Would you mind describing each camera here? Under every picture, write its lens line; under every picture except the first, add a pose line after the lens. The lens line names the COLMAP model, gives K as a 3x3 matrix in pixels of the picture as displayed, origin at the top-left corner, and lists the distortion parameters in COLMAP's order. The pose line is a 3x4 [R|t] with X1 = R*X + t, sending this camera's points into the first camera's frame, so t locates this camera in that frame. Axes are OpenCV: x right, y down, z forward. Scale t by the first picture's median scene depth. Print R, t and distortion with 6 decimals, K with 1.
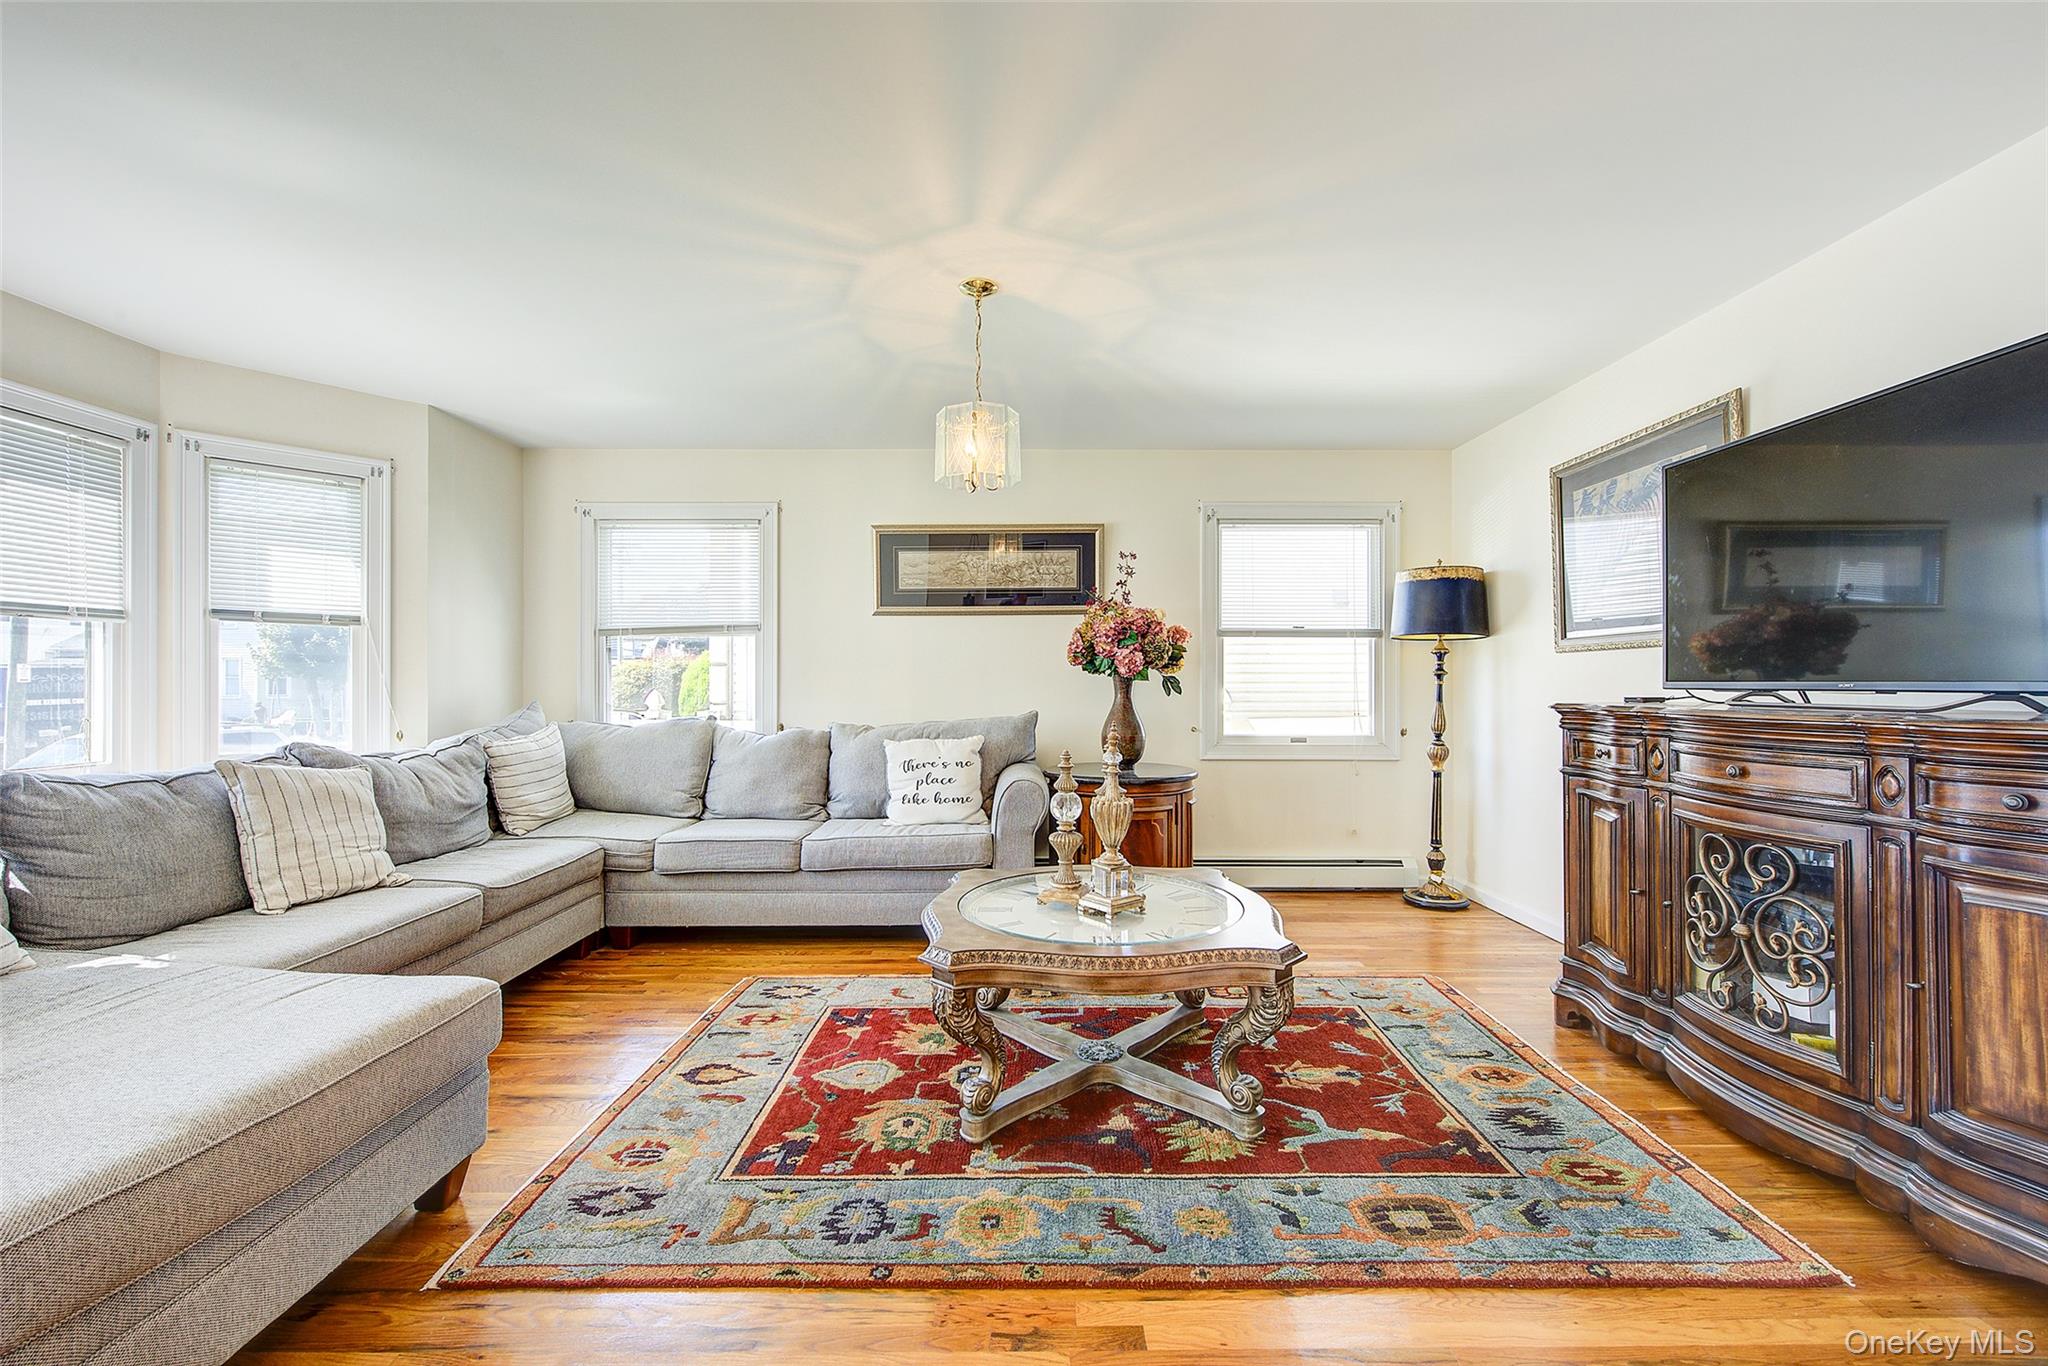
lens RADIAL K [[842.3, 0, 1073.6], [0, 842.3, 678.6], [0, 0, 1]] dist [0.000378, -0.002893]
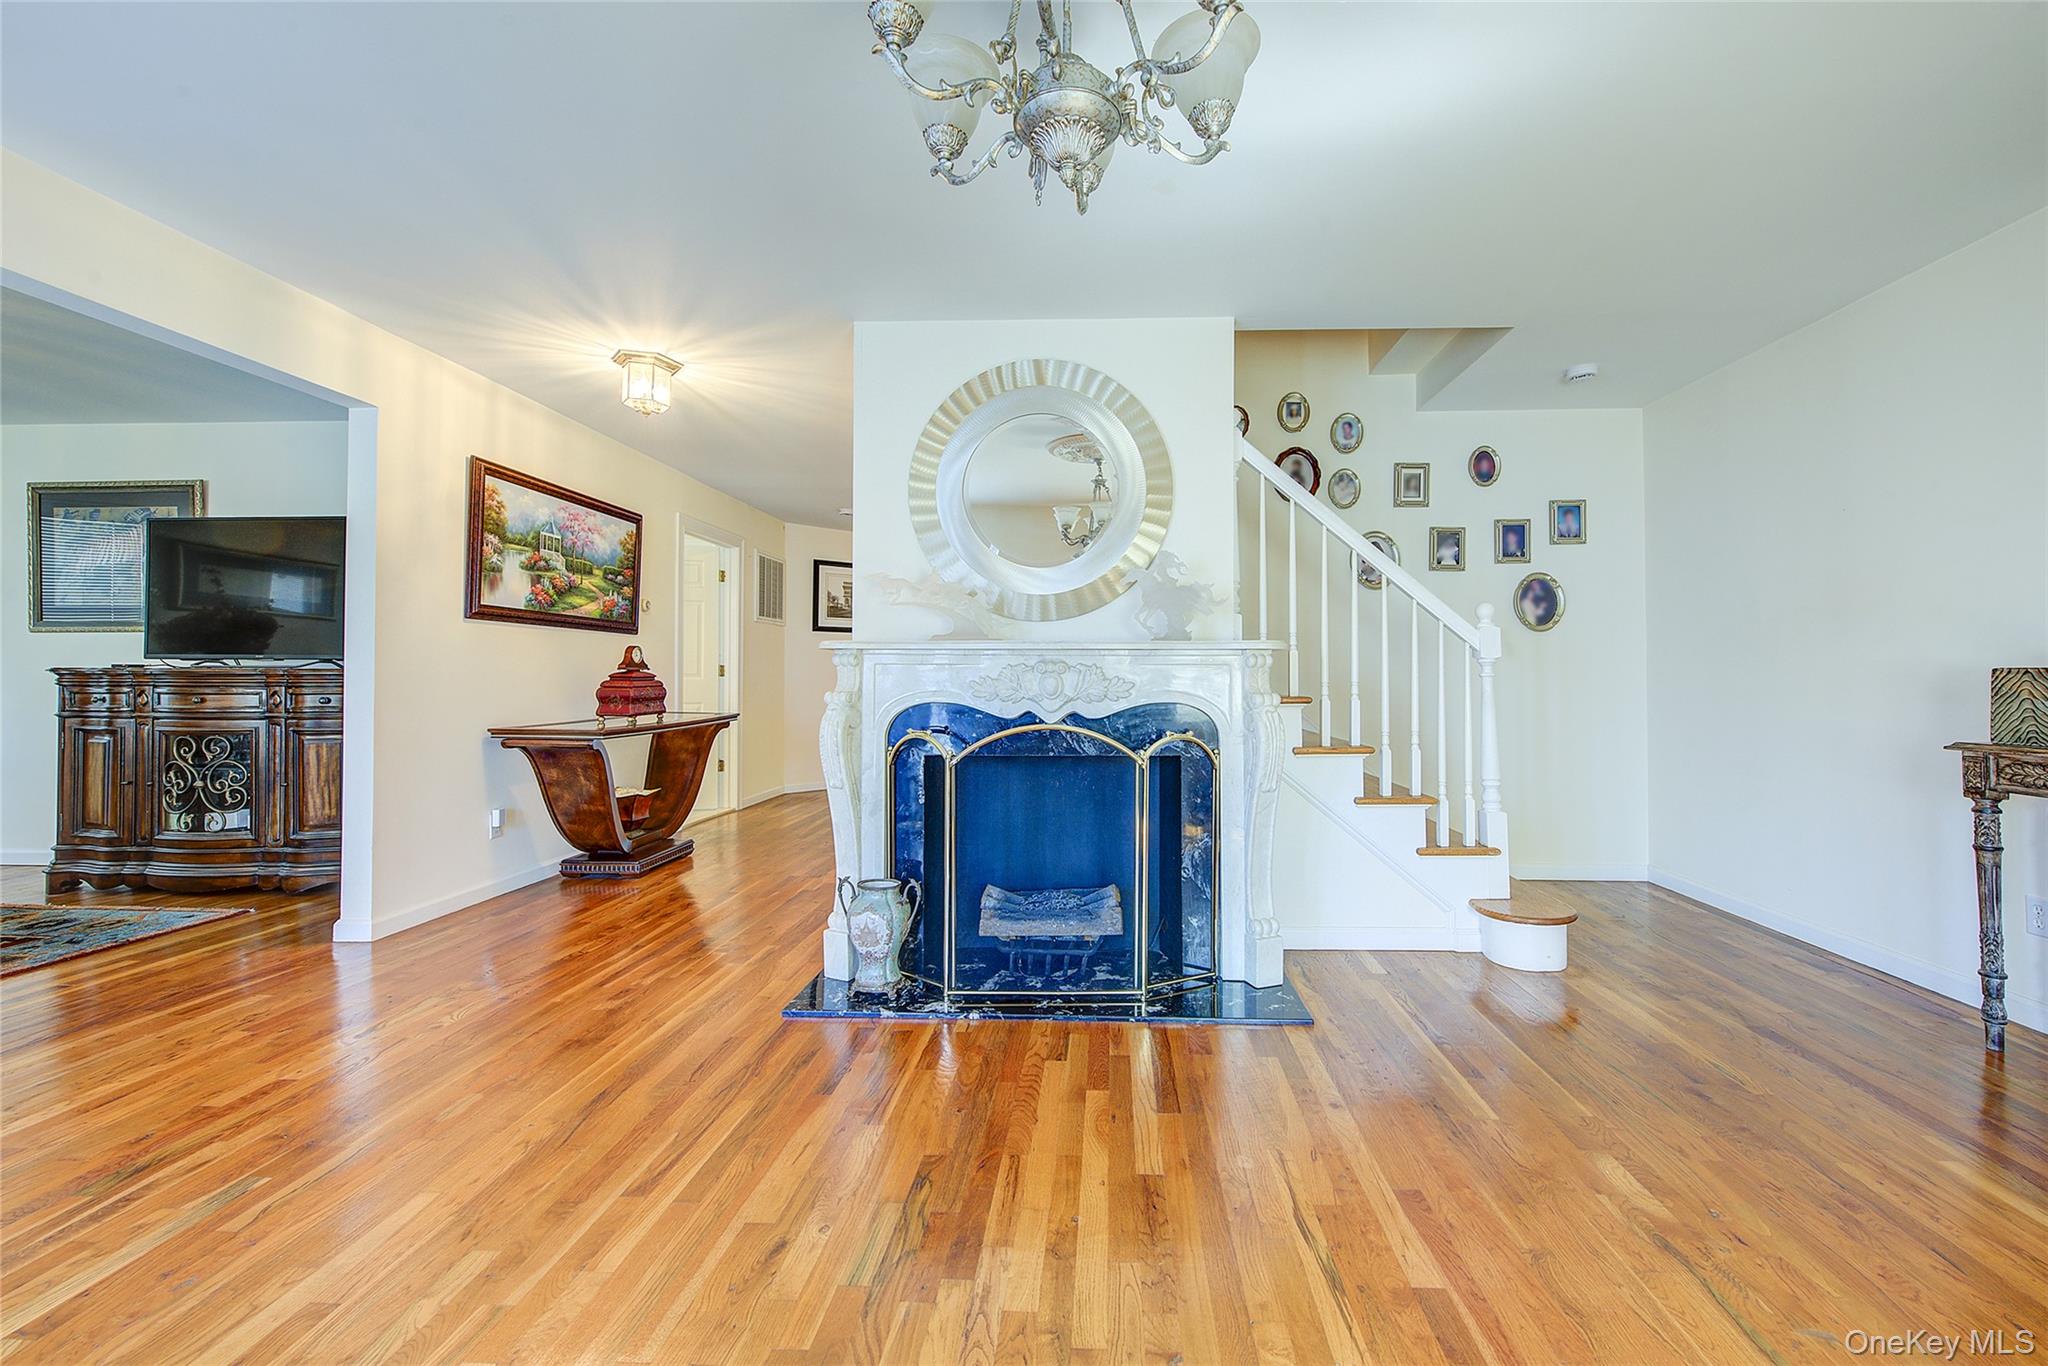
lens RADIAL K [[816.5, 0, 1029.9], [0, 816.5, 672.2], [0, 0, 1]] dist [-0.000835, -0.000562]
pose [[0.093288, 0.013061, 0.995554, -0.794562], [-0.006926, 0.999898, -0.012469, 0.053801], [-0.995615, -0.005732, 0.093369, -0.949380]]
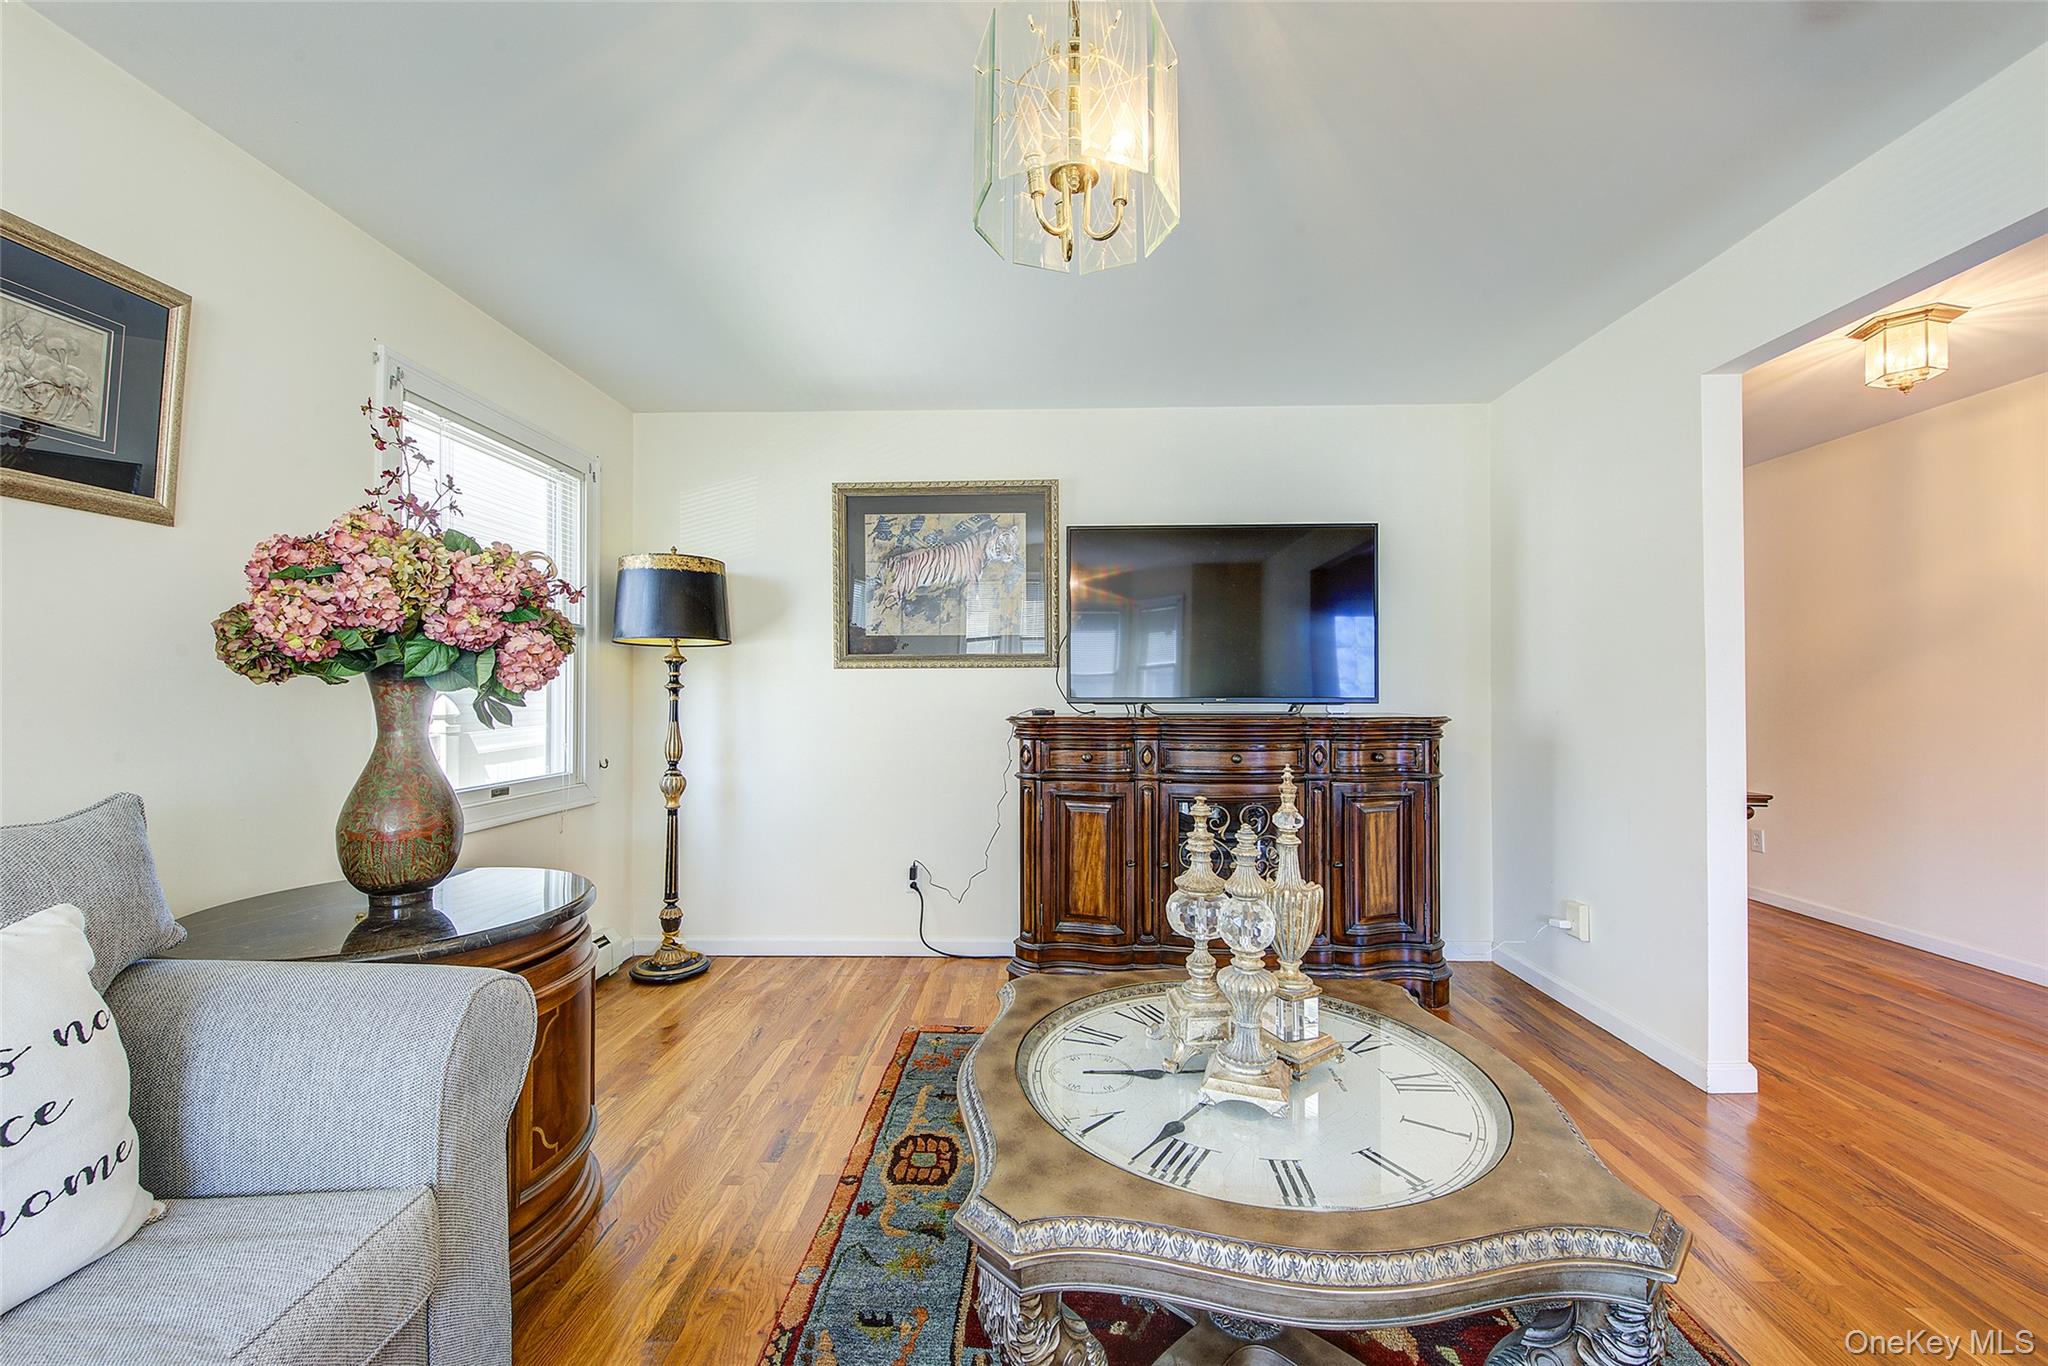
lens RADIAL K [[848.7, 0, 963.4], [0, 848.7, 683.0], [0, 0, 1]] dist [-0.002653, -0.000405]
pose [[0.086154, 0.021399, 0.996052, -0.687436], [-0.004959, 0.999766, -0.021050, 0.011305], [-0.996270, -0.003126, 0.086240, 1.255077]]
